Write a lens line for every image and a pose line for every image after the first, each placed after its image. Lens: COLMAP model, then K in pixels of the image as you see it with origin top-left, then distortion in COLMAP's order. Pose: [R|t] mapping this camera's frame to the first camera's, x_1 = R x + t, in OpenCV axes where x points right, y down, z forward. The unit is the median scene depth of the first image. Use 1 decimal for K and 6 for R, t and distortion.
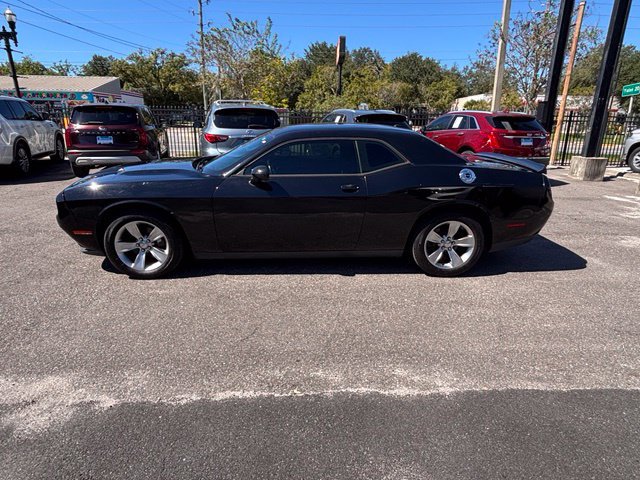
lens RADIAL K [[376.1, 0, 320.4], [0, 376.1, 236.1], [0, 0, 1]] dist [-0.003733, 0.002017]
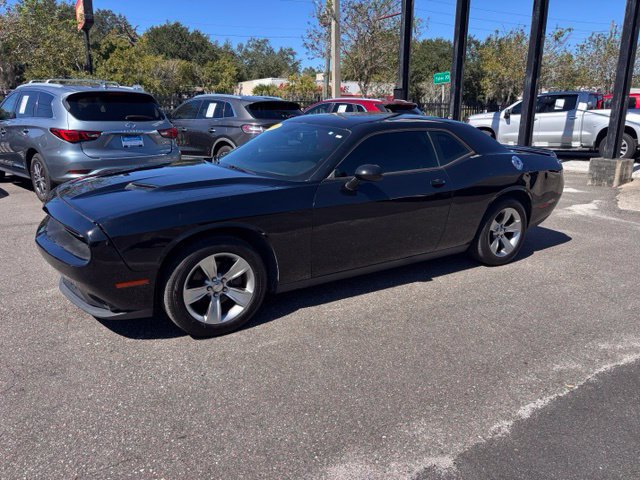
lens RADIAL K [[470.4, 0, 323.1], [0, 470.4, 243.7], [0, 0, 1]] dist [0.008412, -0.004958]
pose [[0.867827, -0.139428, 0.476903, -0.326498], [0.147838, 0.988808, 0.020067, -0.020480], [-0.474364, 0.053090, 0.878727, 0.058002]]
